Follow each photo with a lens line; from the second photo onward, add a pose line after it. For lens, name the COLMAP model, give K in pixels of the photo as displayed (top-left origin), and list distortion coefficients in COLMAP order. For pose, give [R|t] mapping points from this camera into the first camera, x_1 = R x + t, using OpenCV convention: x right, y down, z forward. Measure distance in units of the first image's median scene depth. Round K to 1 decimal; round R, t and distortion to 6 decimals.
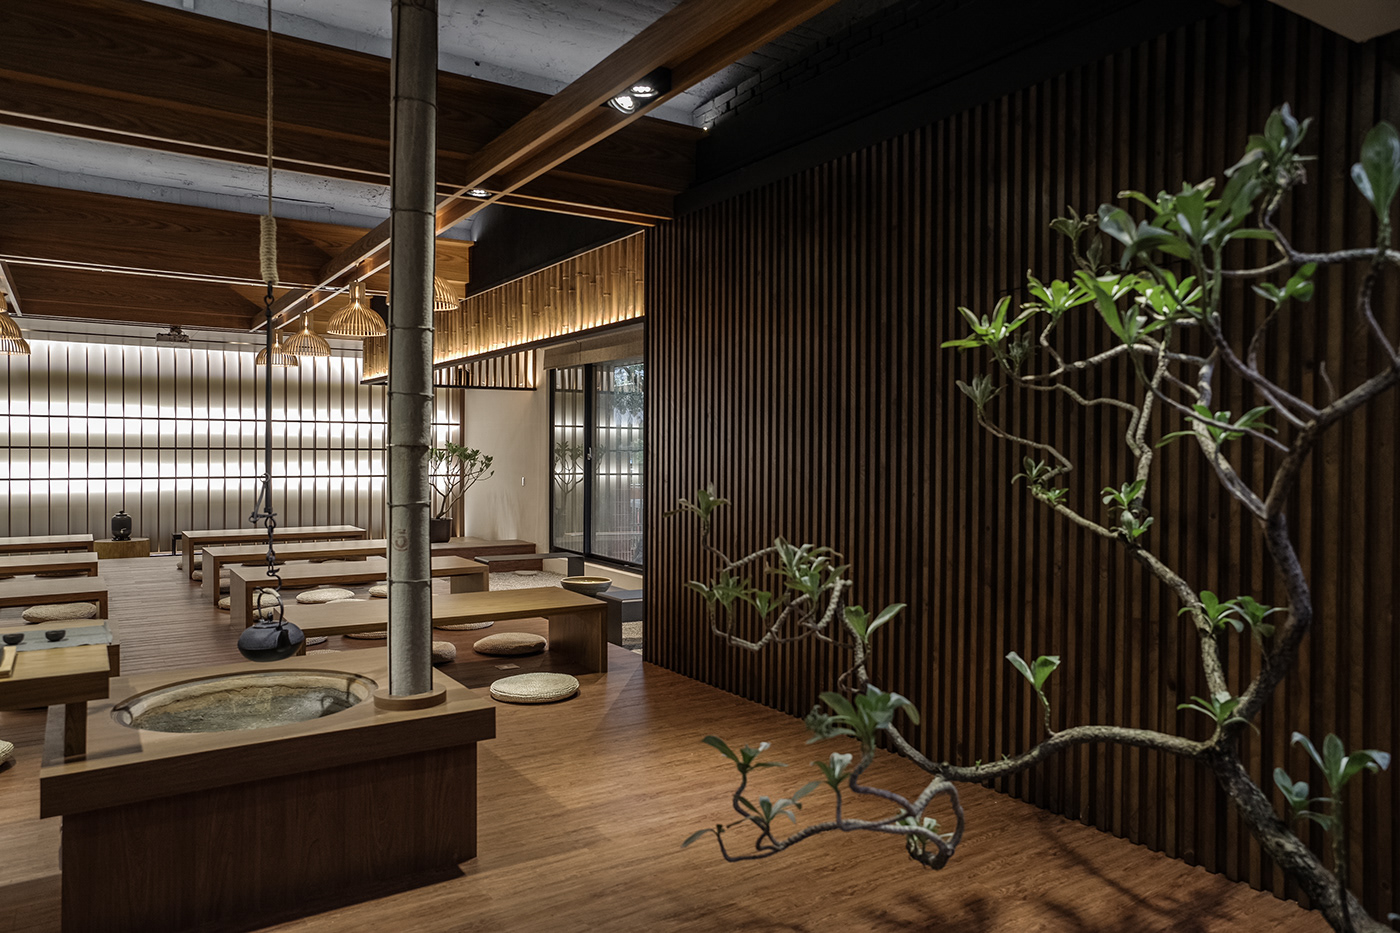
lens RADIAL K [[944.0, 0, 695.0], [0, 944.0, 462.9], [0, 0, 1]] dist [-0.065731, 0.092205]
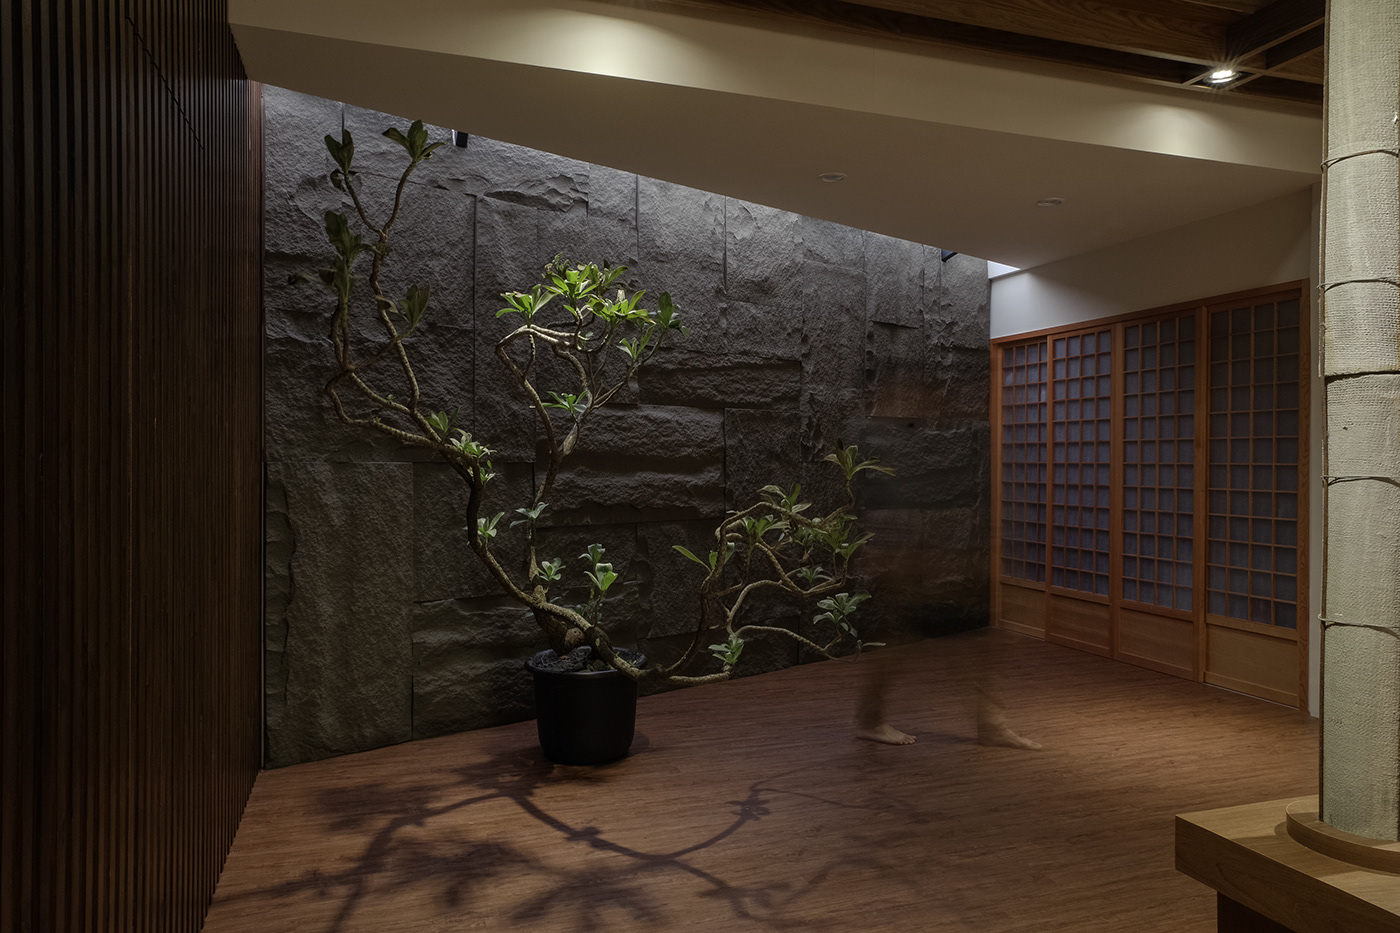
lens RADIAL K [[944.0, 0, 686.9], [0, 944.0, 467.7], [0, 0, 1]] dist [-0.065731, 0.092205]
pose [[-0.969059, -0.009174, 0.246659, -0.029821], [-0.003799, 0.999745, 0.022259, 0.014359], [-0.246800, 0.020633, -0.968847, 0.906763]]
